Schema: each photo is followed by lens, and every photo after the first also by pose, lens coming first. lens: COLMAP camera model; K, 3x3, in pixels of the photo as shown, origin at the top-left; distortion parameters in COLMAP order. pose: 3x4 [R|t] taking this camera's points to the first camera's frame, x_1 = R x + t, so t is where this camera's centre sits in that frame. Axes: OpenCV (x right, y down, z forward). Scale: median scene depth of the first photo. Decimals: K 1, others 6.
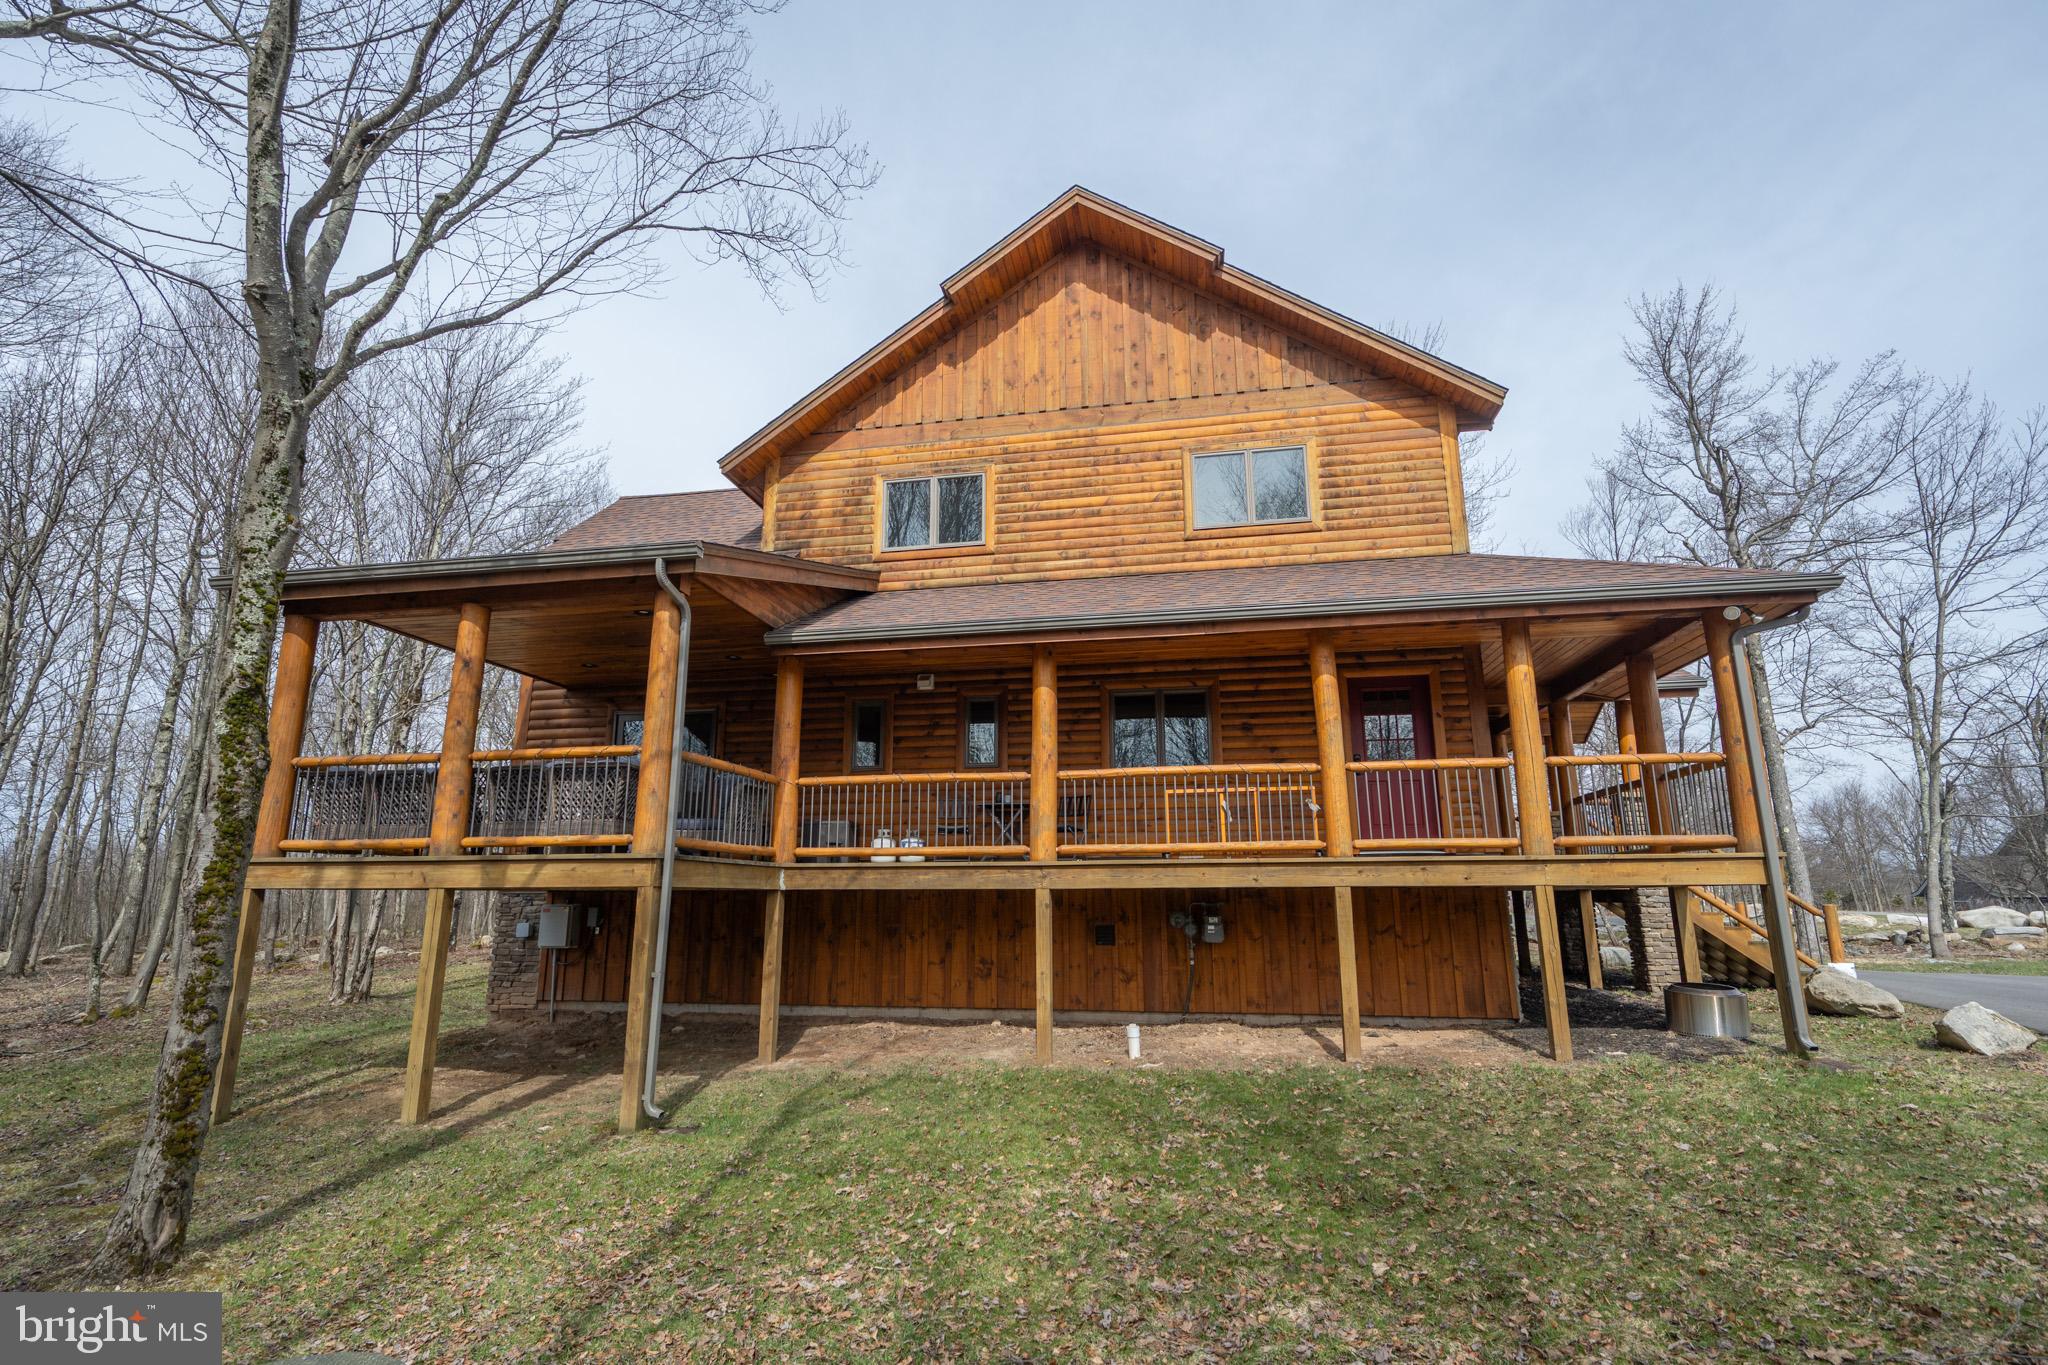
lens RADIAL K [[965.0, 0, 1023.7], [0, 965.0, 689.2], [0, 0, 1]] dist [0.003316, 0.000212]
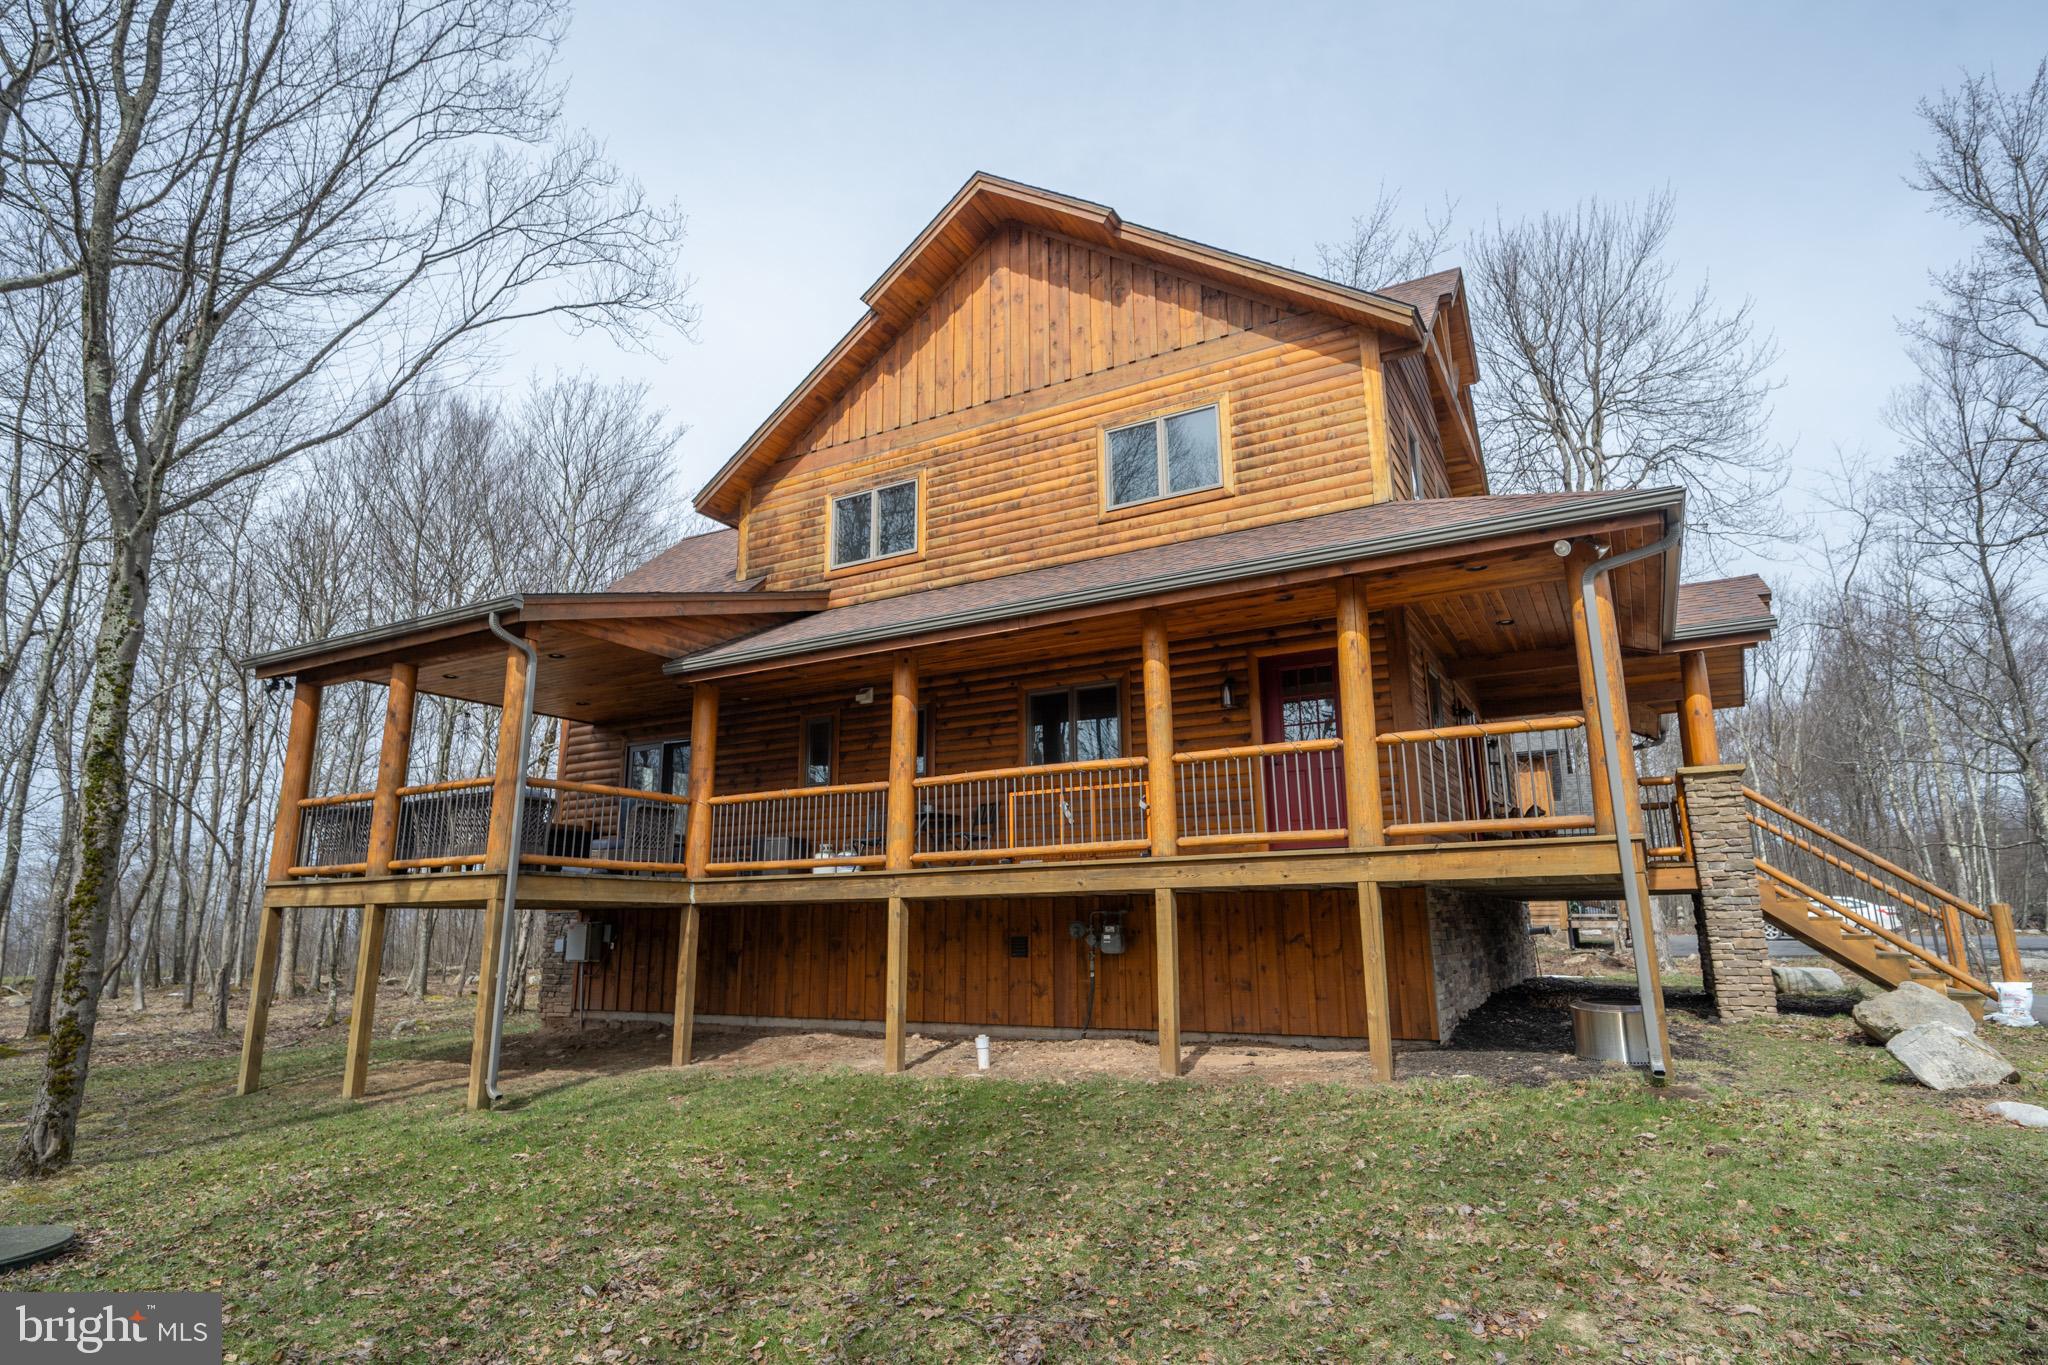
lens RADIAL K [[1089.6, 0, 1032.8], [0, 1089.6, 678.4], [0, 0, 1]] dist [-0.000074, -0.000030]
pose [[0.948738, -0.079217, -0.305977, 0.428119], [0.075854, 0.996856, -0.022885, 0.014285], [0.306828, -0.001498, 0.951764, -0.023641]]
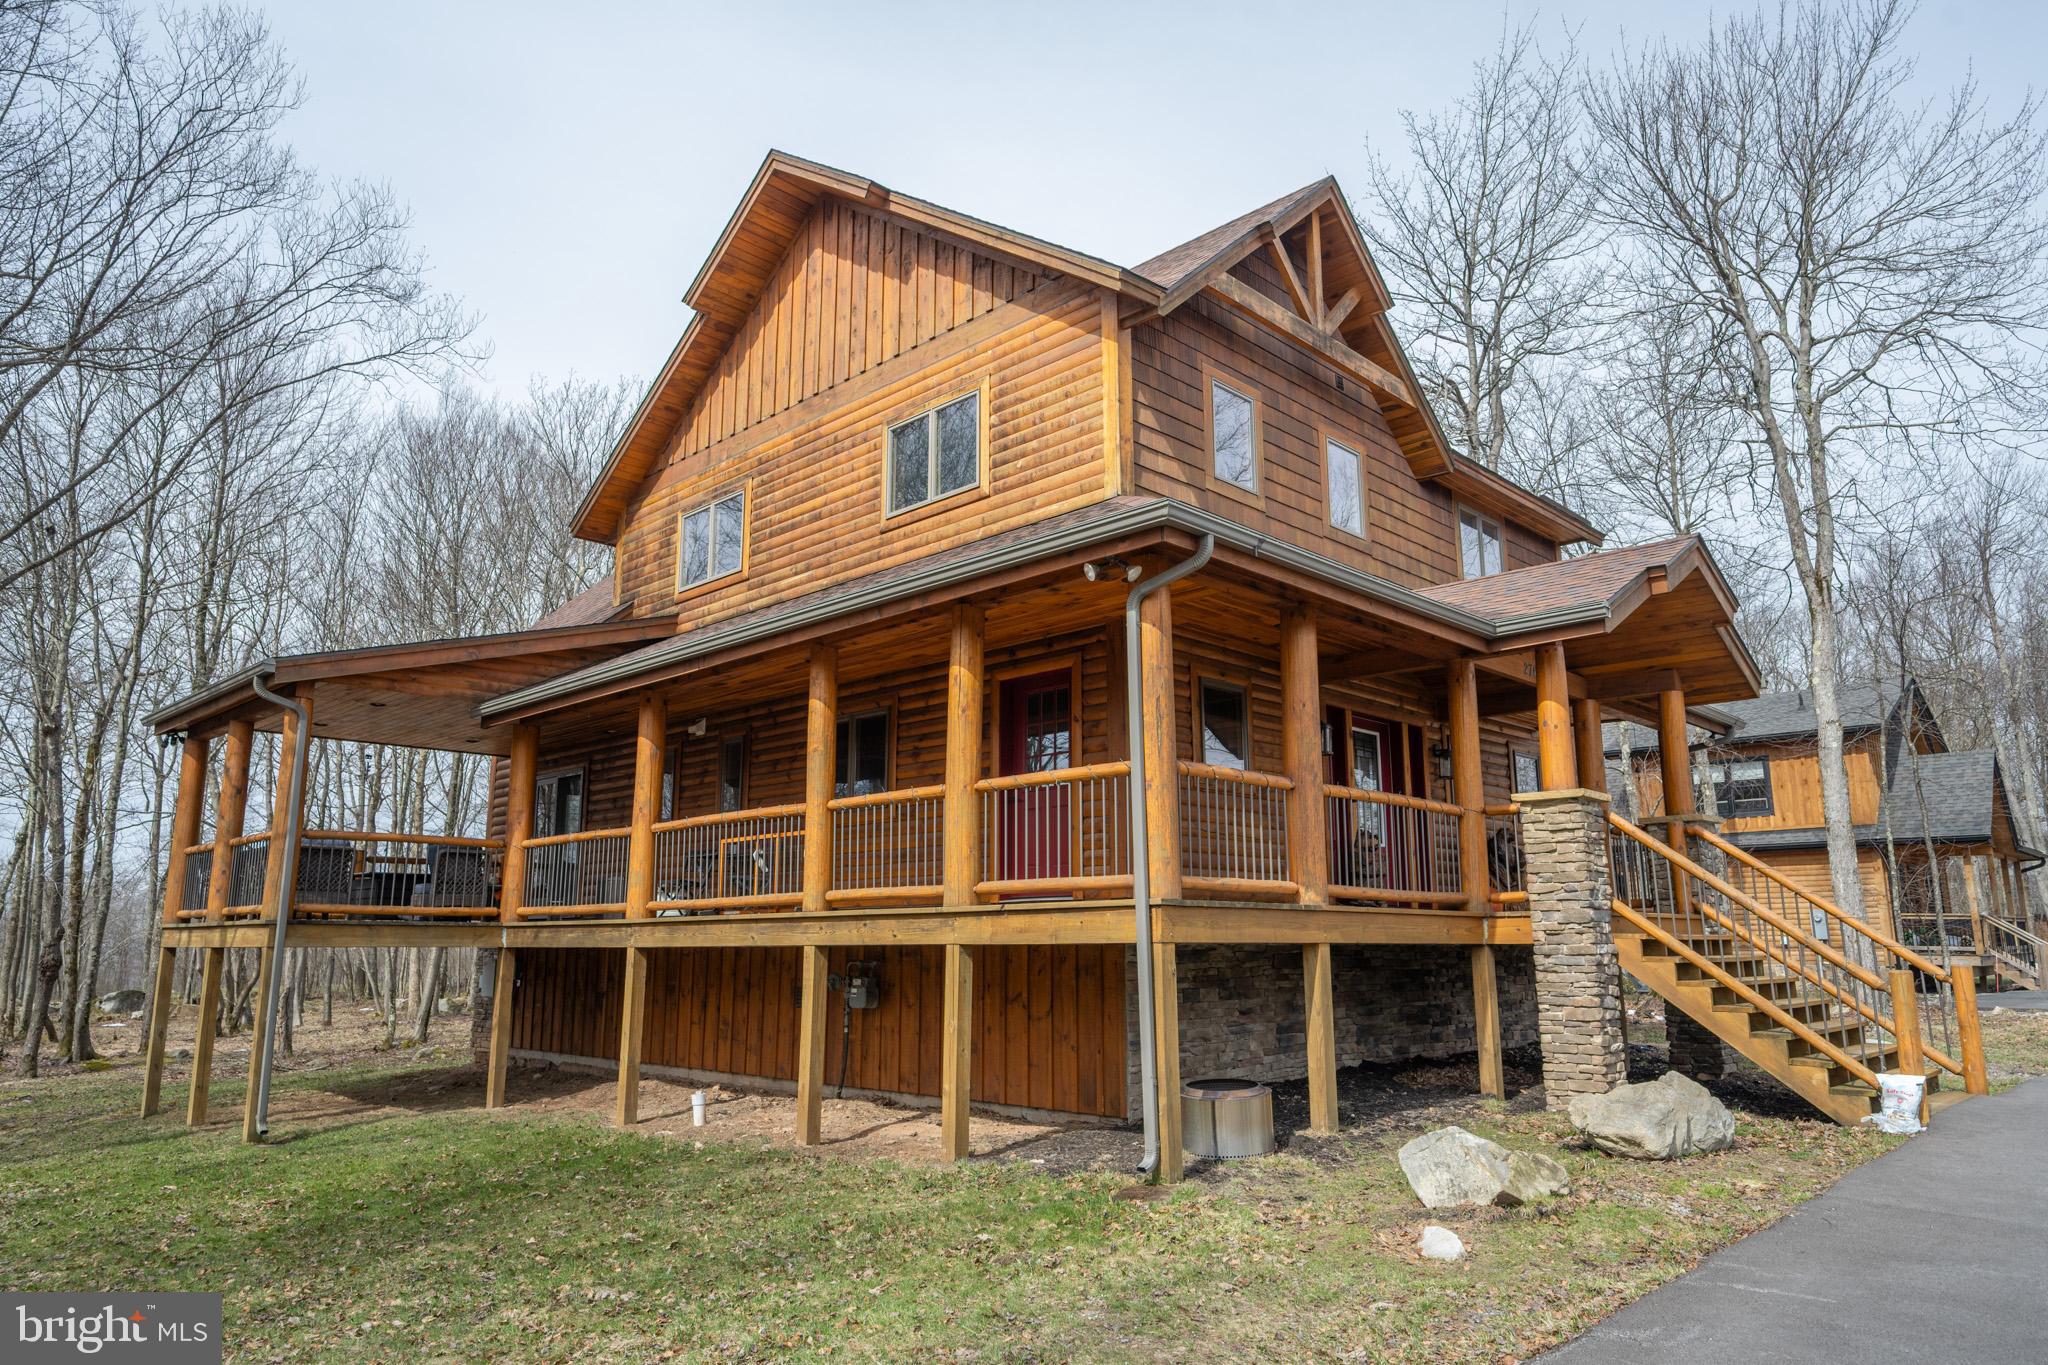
lens RADIAL K [[1313.7, 0, 1020.4], [0, 1313.7, 690.2], [0, 0, 1]] dist [-0.002568, 0.001364]
pose [[0.829487, -0.106624, -0.548254, 0.905809], [0.118580, 0.992850, -0.013680, 0.012100], [0.545793, -0.053665, 0.836200, 0.102244]]
